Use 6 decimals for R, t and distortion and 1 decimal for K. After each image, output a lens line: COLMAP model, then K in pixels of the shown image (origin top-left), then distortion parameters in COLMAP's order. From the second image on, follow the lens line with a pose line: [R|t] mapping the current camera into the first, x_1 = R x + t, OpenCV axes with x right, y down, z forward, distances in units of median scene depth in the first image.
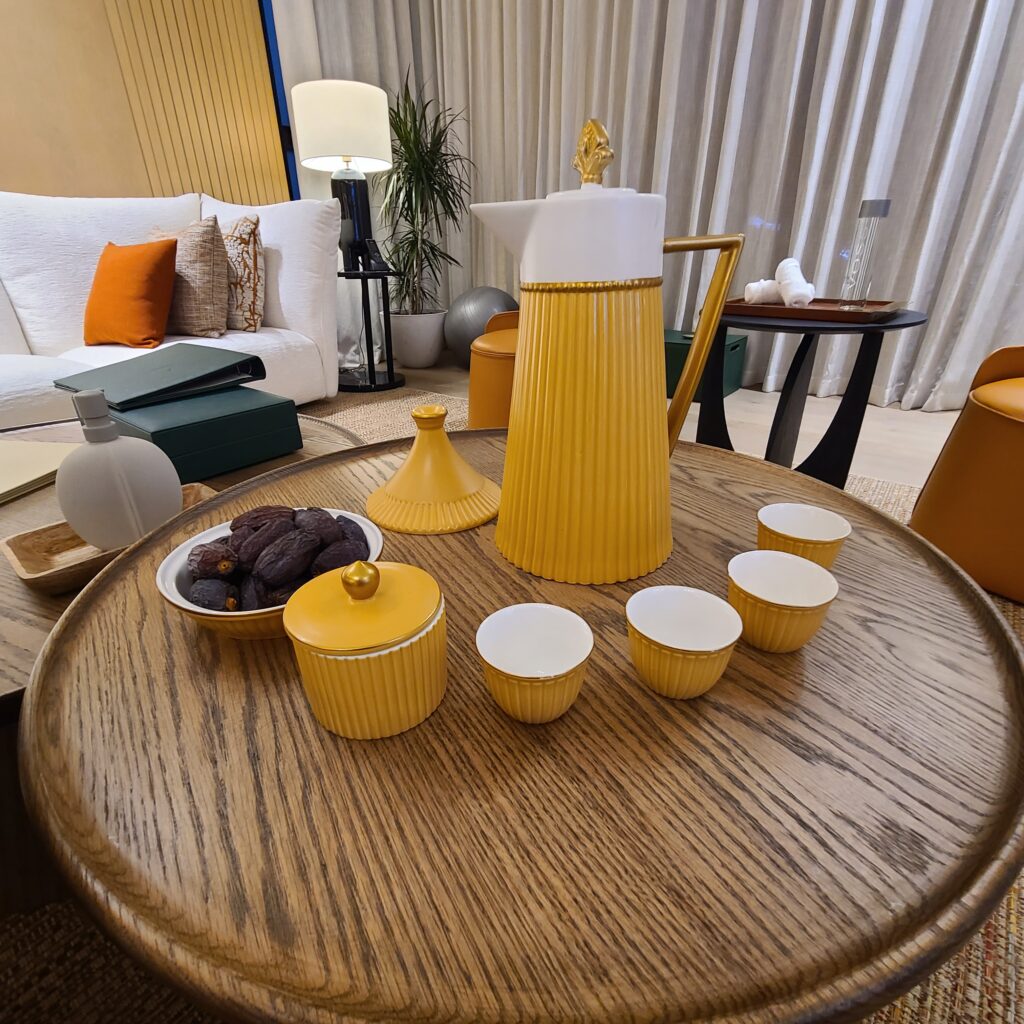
lens RADIAL K [[564.0, 0, 509.5], [0, 564.0, 529.6], [0, 0, 1]] dist [-0.002665, 0.000359]
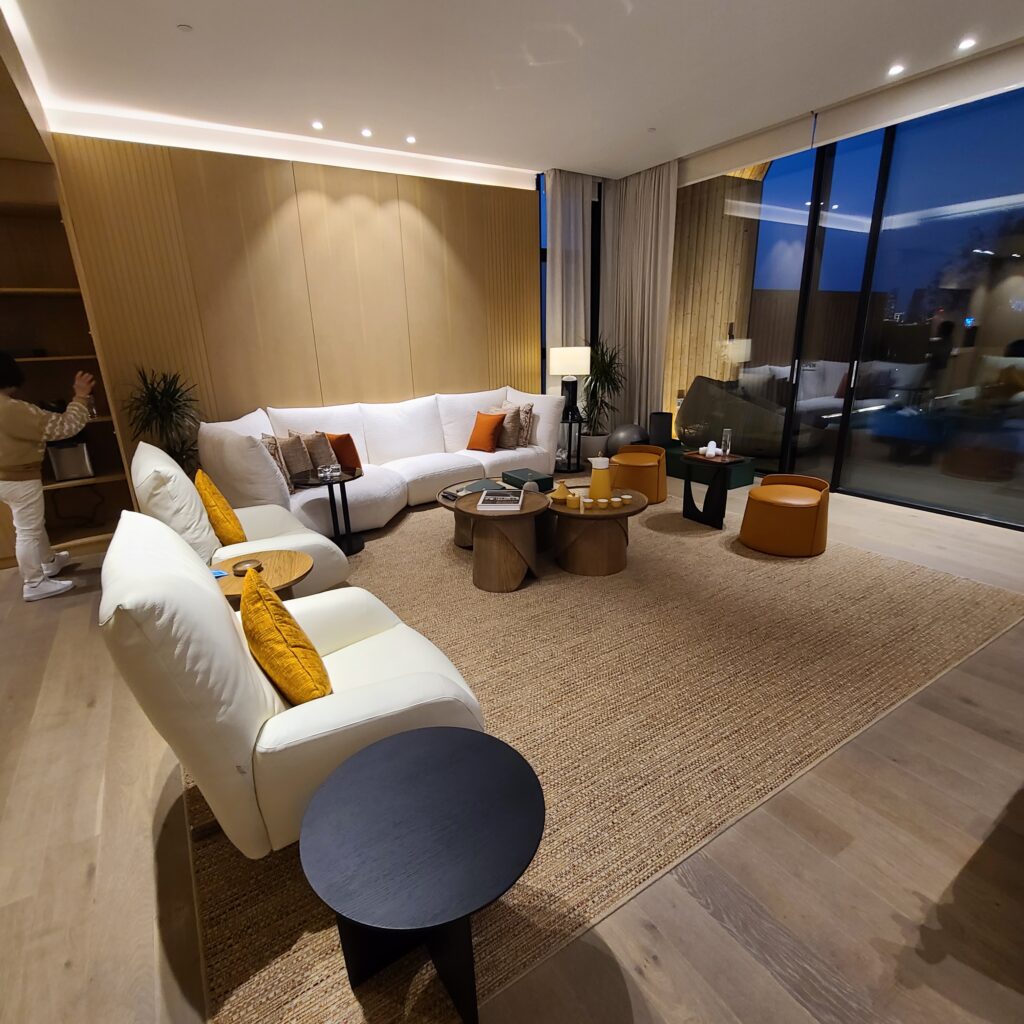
lens RADIAL K [[564.0, 0, 509.5], [0, 564.0, 529.6], [0, 0, 1]] dist [-0.002665, 0.000359]
pose [[0.948911, 0.090356, -0.302332, 0.260541], [-0.128522, 0.985722, -0.108787, 0.283462], [0.288186, 0.142085, 0.946975, -1.308597]]
